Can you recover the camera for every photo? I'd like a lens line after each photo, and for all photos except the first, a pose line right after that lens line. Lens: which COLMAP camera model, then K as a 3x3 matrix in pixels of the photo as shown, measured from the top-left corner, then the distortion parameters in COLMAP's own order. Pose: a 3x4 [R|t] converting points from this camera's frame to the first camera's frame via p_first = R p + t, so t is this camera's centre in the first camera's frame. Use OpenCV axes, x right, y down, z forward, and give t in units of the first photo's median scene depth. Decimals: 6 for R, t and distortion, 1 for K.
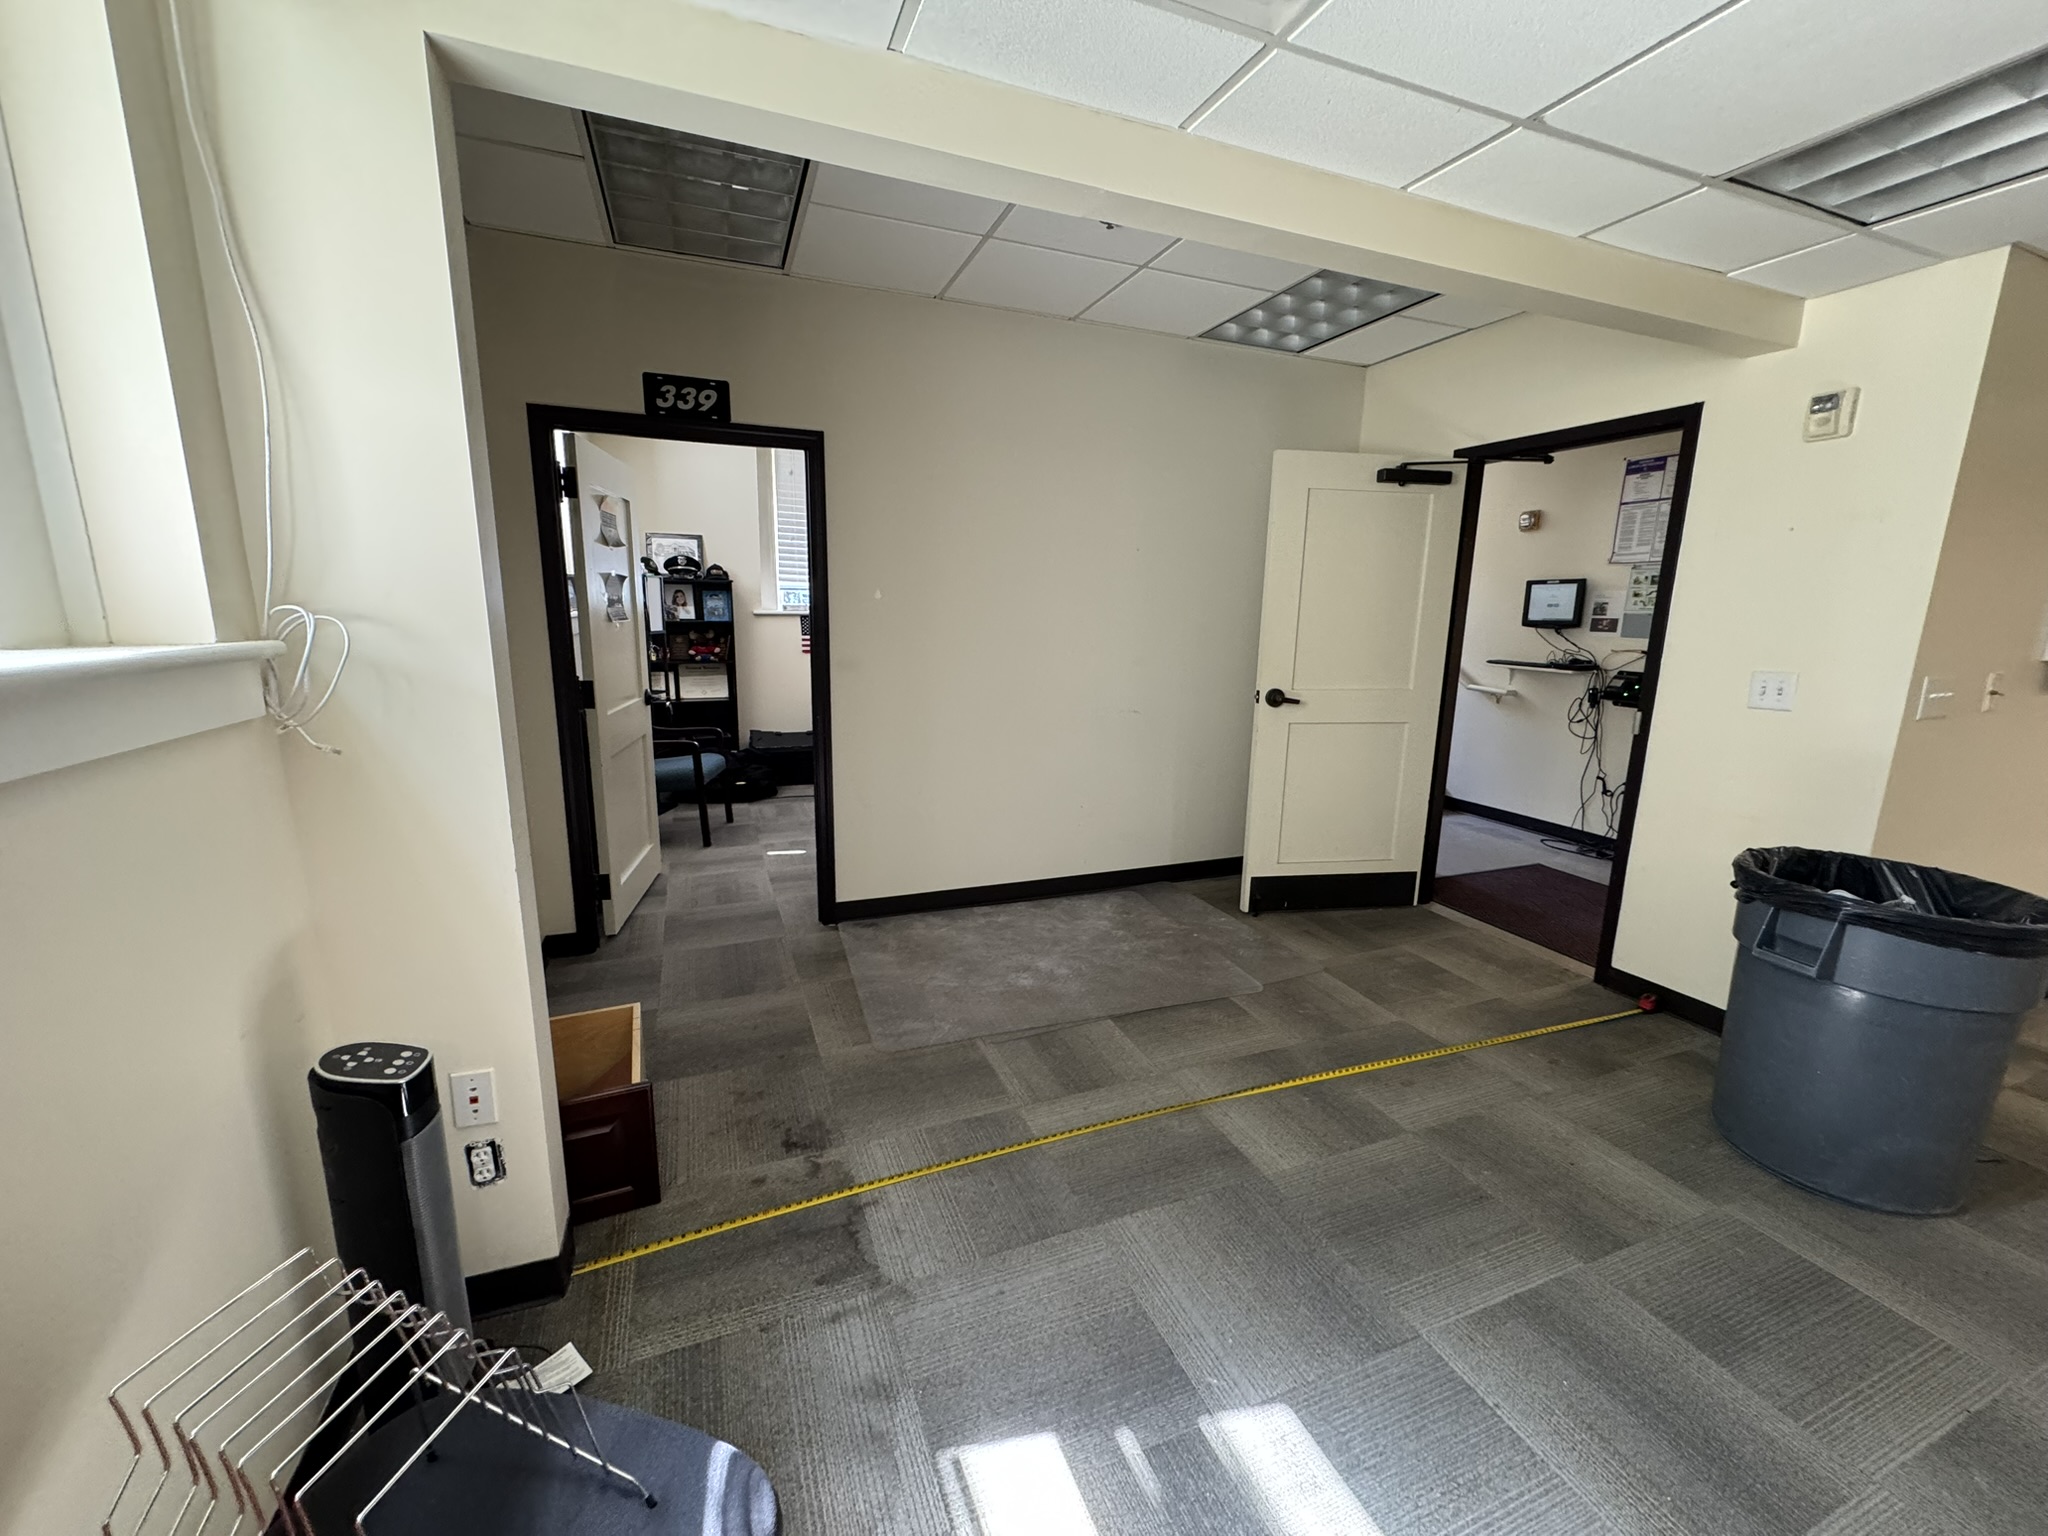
lens RADIAL K [[813.4, 0, 1020.2], [0, 813.4, 768.1], [0, 0, 1]] dist [0.000888, 0.000370]
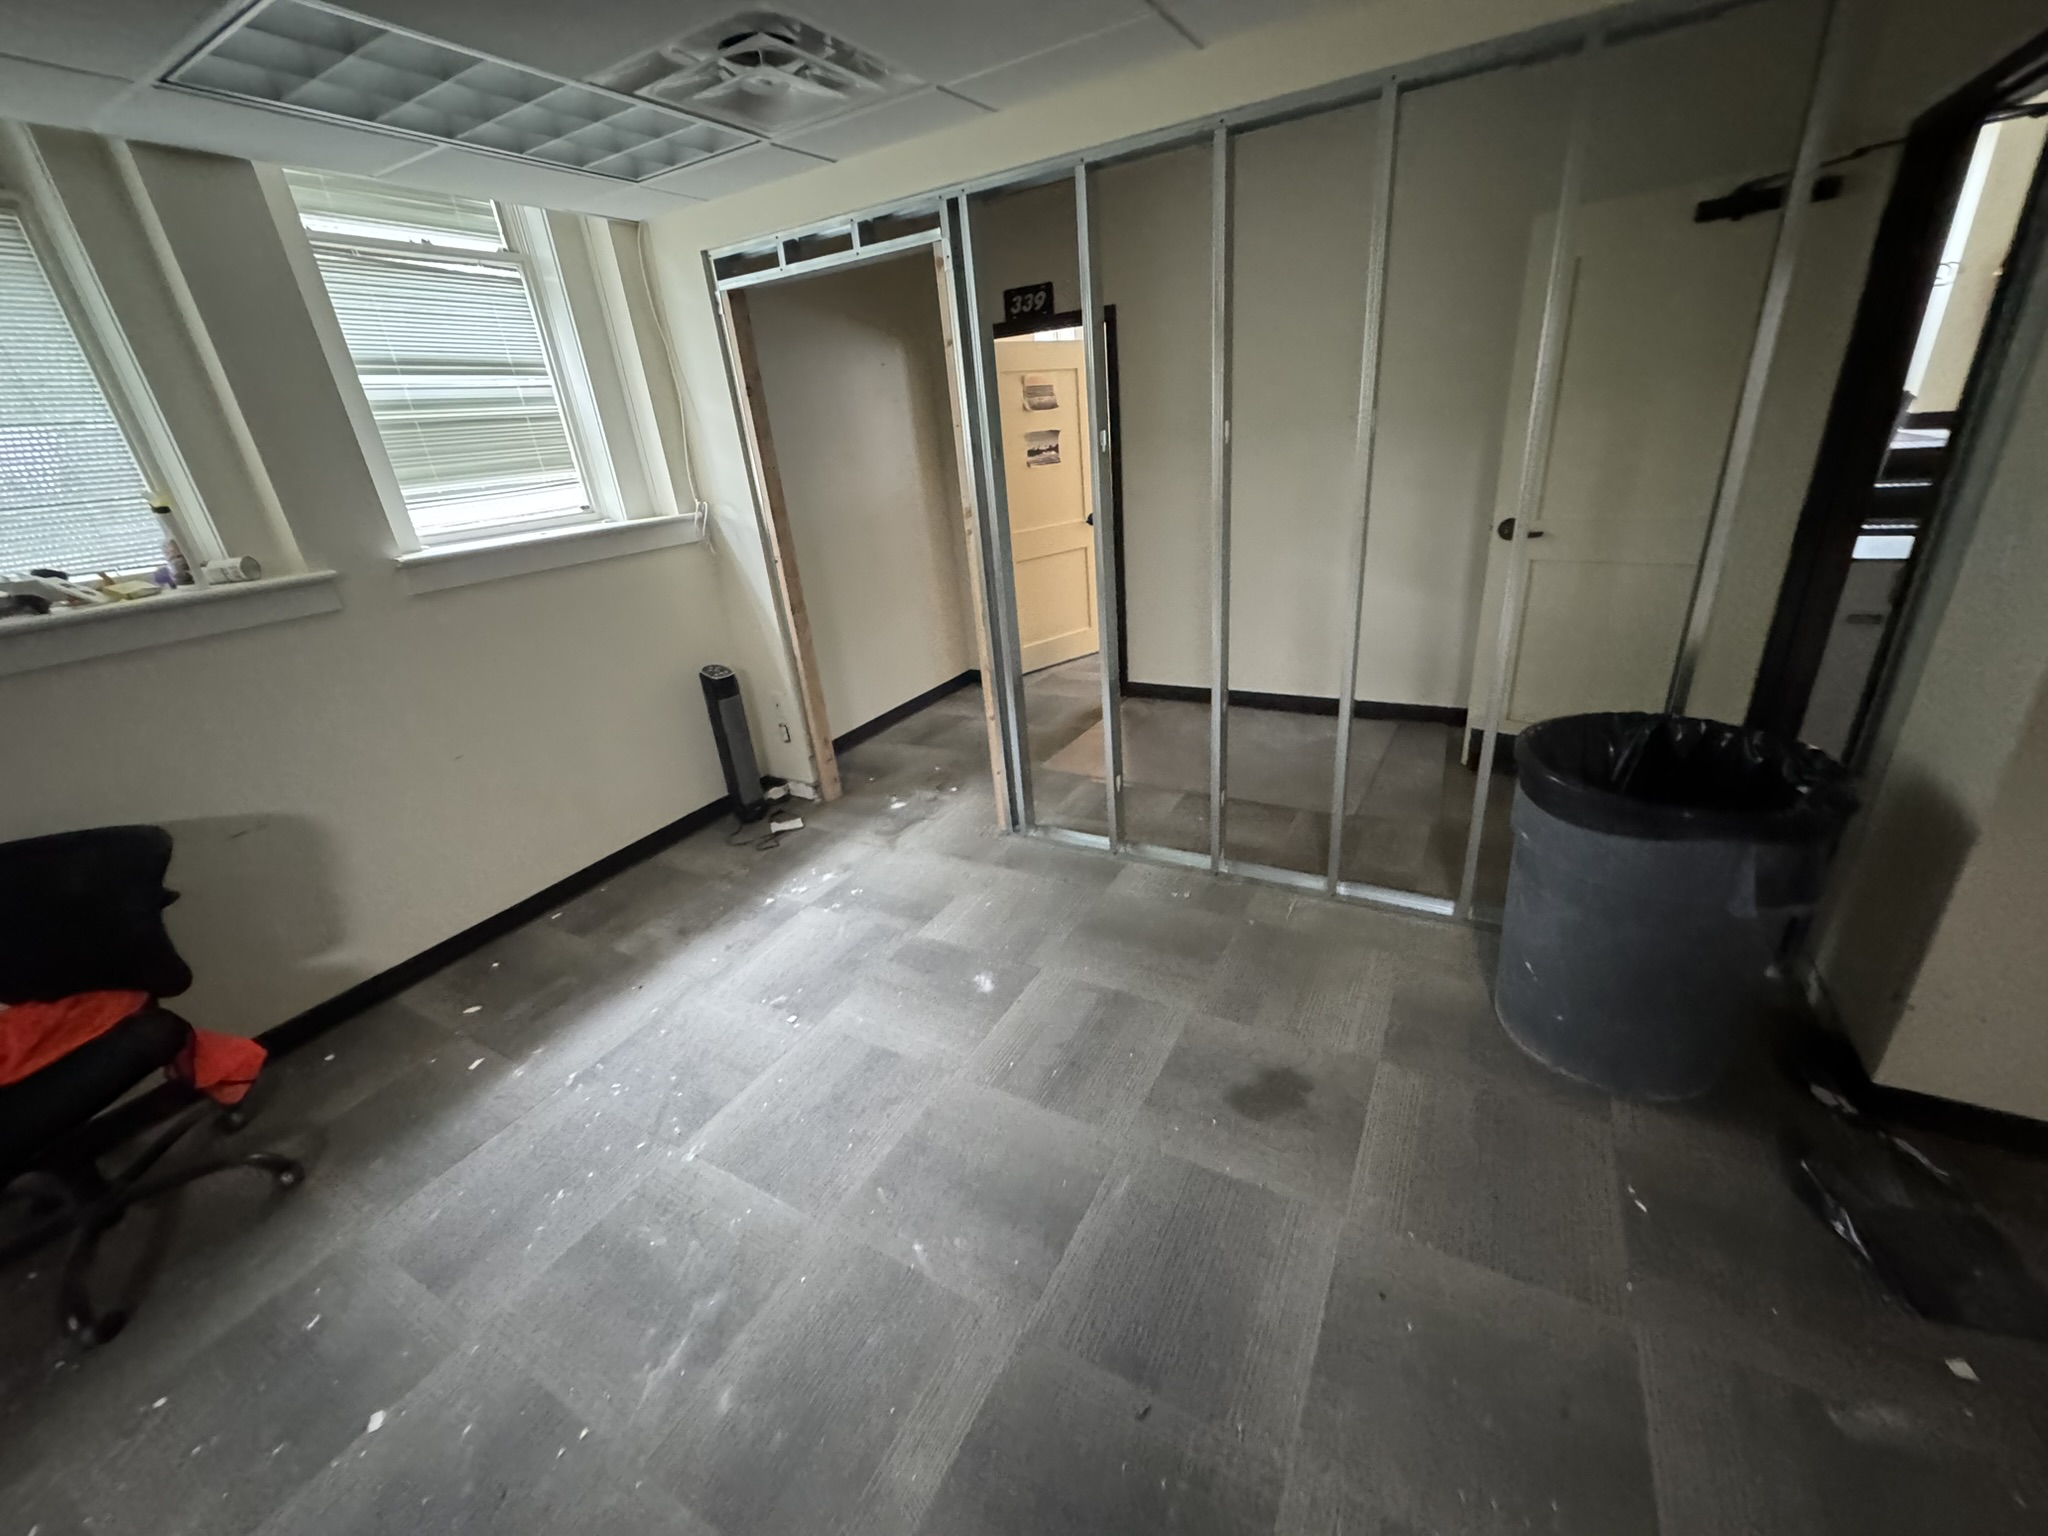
lens RADIAL K [[813.4, 0, 1044.4], [0, 813.4, 768.6], [0, 0, 1]] dist [0.000888, 0.000370]
pose [[0.634547, 0.235514, -0.736127, 0.827277], [-0.056597, 0.964044, 0.259646, -0.043433], [0.770809, -0.123095, 0.625061, 0.041182]]
